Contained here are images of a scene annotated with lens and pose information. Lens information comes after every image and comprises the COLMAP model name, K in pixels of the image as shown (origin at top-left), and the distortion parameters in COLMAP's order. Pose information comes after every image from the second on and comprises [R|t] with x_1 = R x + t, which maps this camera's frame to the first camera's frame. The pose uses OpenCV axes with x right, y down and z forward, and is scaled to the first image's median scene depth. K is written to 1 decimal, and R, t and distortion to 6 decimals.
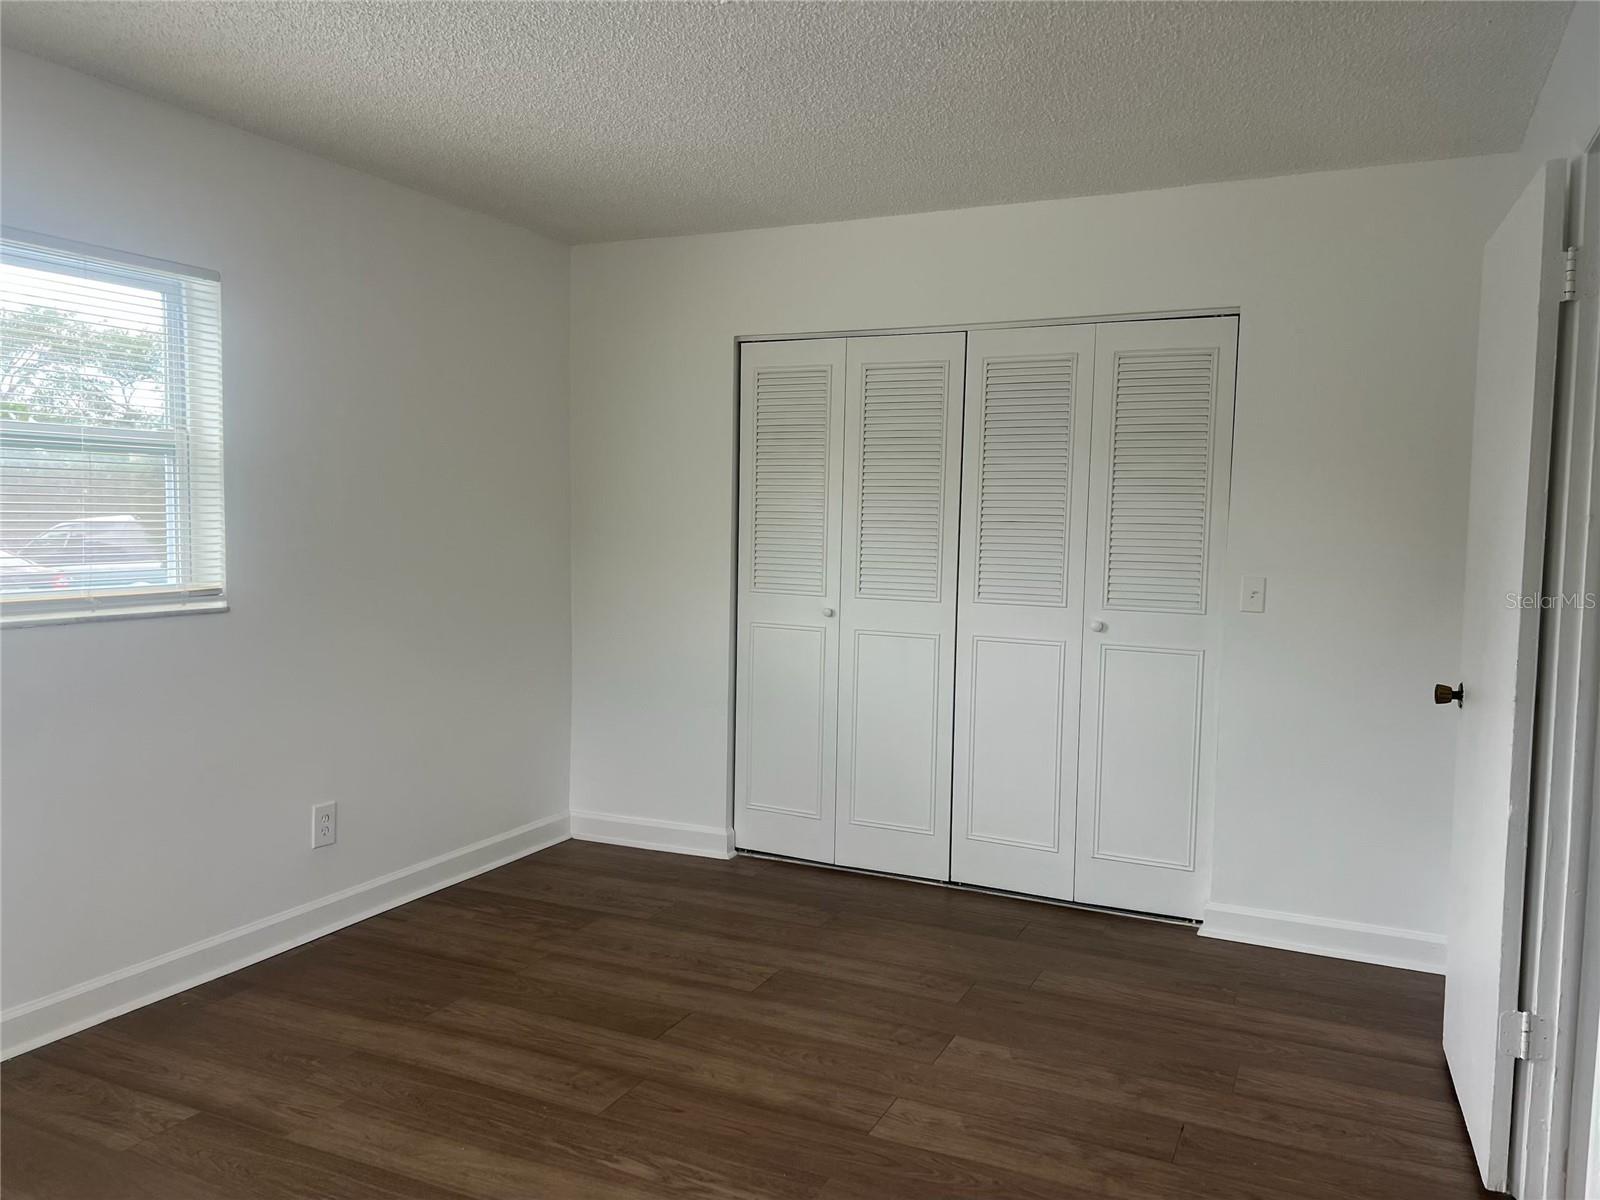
lens RADIAL K [[1202.4, 0, 818.2], [0, 1202.4, 598.7], [0, 0, 1]] dist [0.051770, -0.054198]
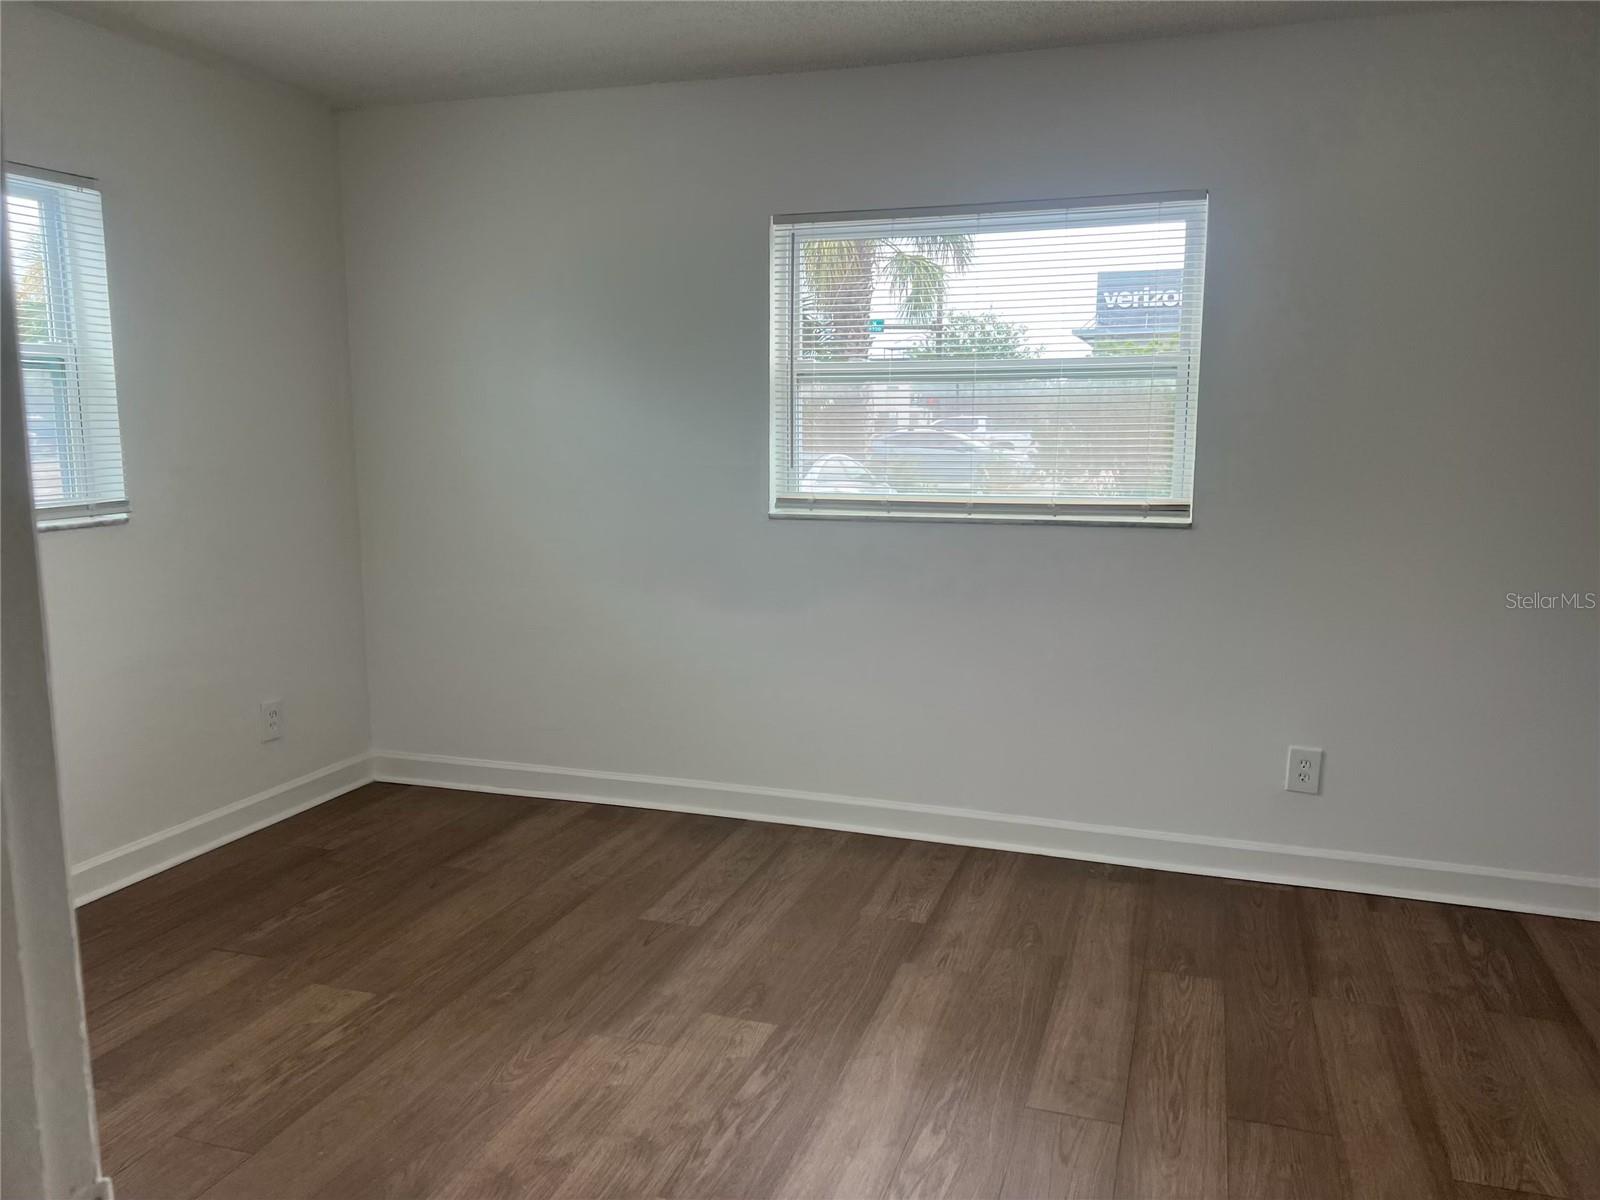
lens RADIAL K [[1202.4, 0, 818.2], [0, 1202.4, 598.7], [0, 0, 1]] dist [0.051770, -0.054198]
pose [[0.111697, 0.124013, -0.985974, 0.515588], [-0.072560, 0.990552, 0.116369, -0.027479], [0.991090, 0.058544, 0.119640, 0.595913]]
